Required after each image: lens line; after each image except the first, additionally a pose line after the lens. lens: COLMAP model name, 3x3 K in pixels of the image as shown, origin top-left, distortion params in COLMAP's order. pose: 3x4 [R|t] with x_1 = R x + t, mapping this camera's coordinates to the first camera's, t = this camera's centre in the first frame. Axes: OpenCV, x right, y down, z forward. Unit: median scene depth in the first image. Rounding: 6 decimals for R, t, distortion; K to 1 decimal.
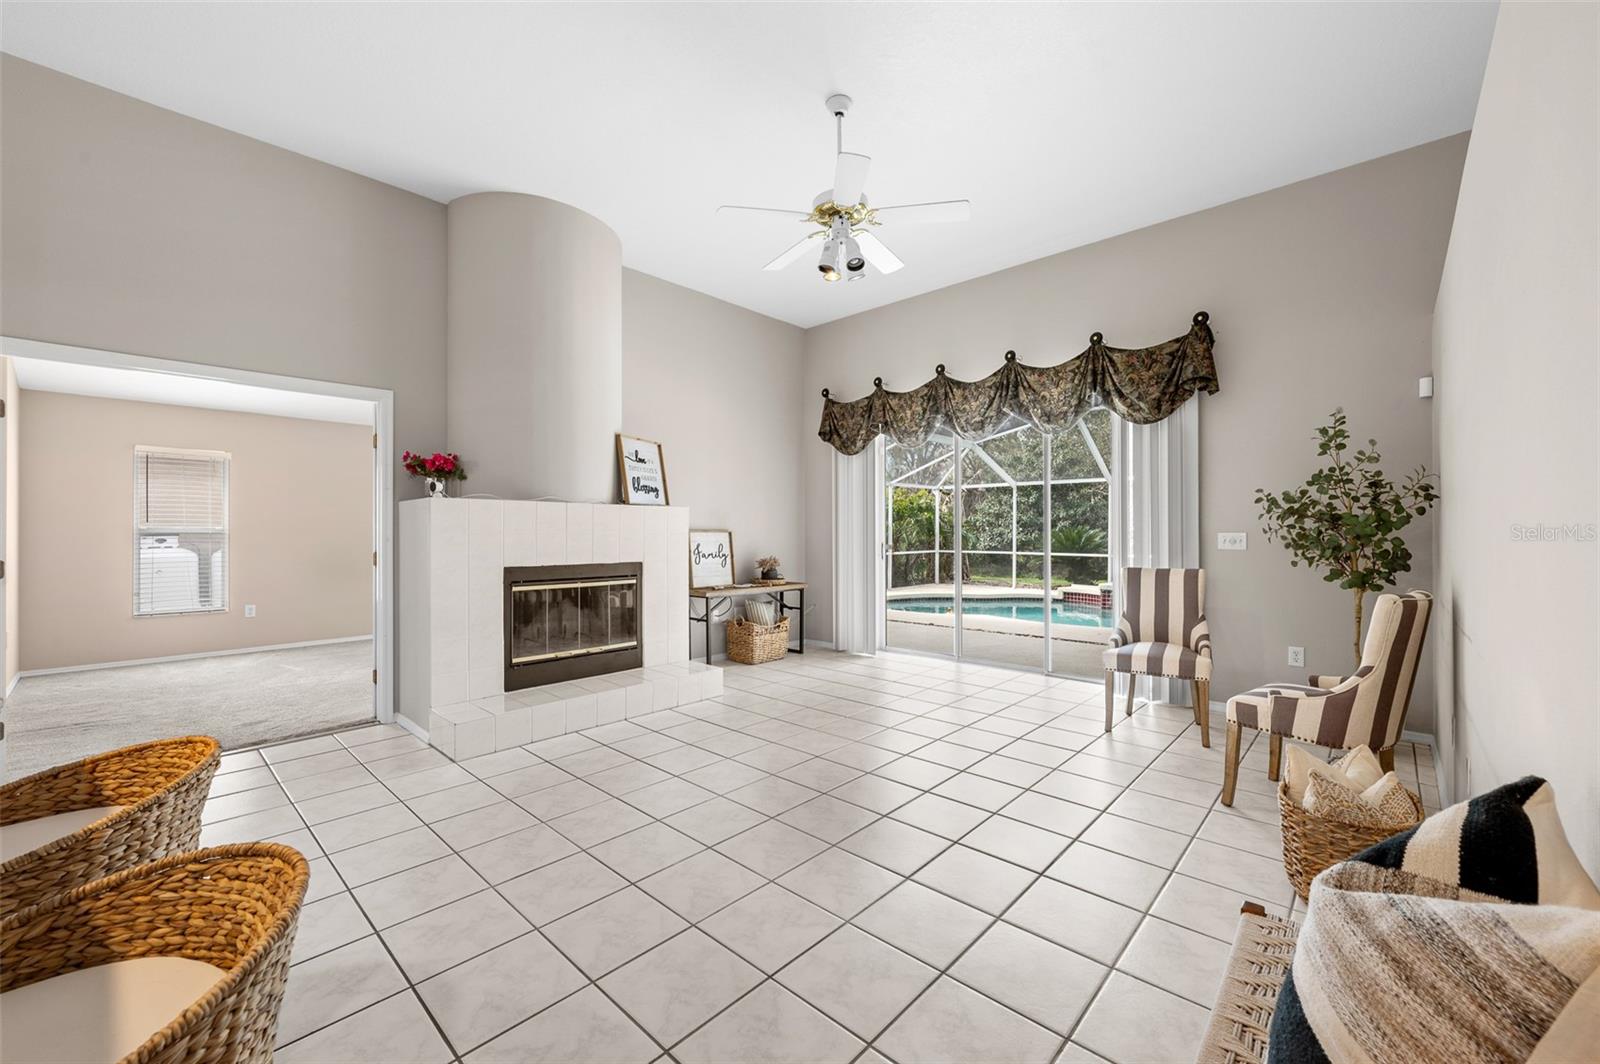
lens RADIAL K [[627.2, 0, 801.3], [0, 627.2, 527.7], [0, 0, 1]] dist [0.000114, -0.000027]
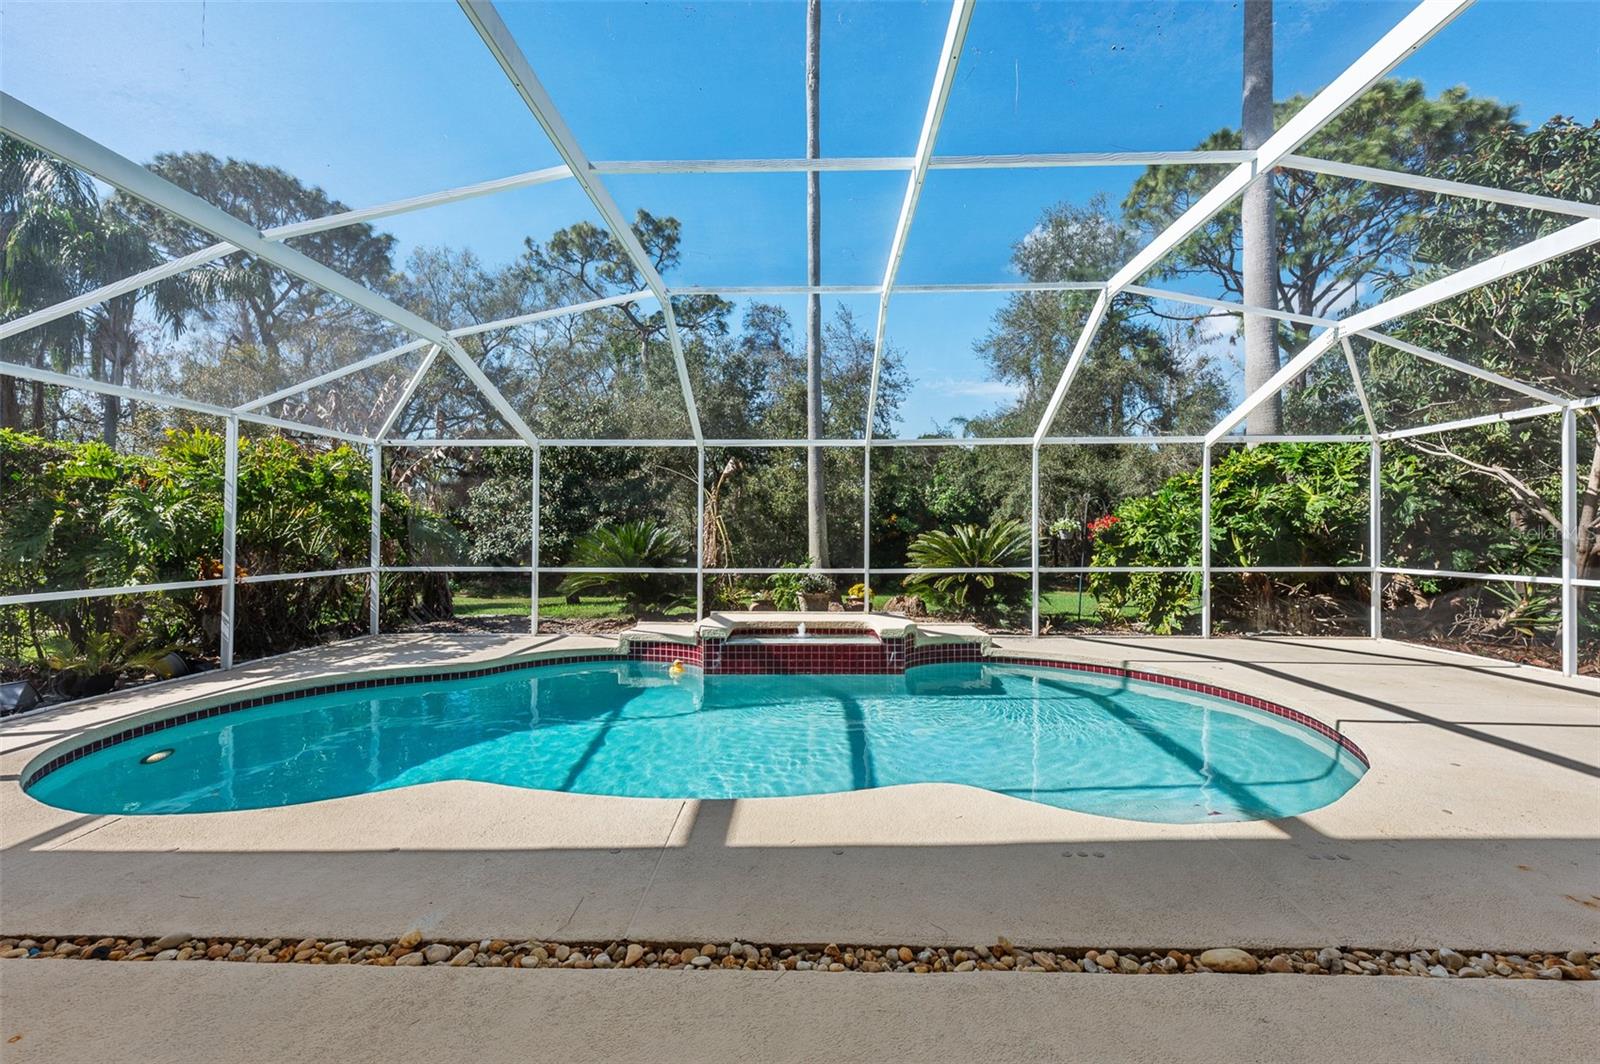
lens RADIAL K [[659.9, 0, 800.0], [0, 659.9, 532.0], [0, 0, 1]] dist [0.001110, 0.000046]
pose [[0.750311, 0.003848, 0.661074, 0.442324], [-0.005538, 0.999985, 0.000465, 0.019455], [-0.661062, -0.004010, 0.750320, 1.389099]]
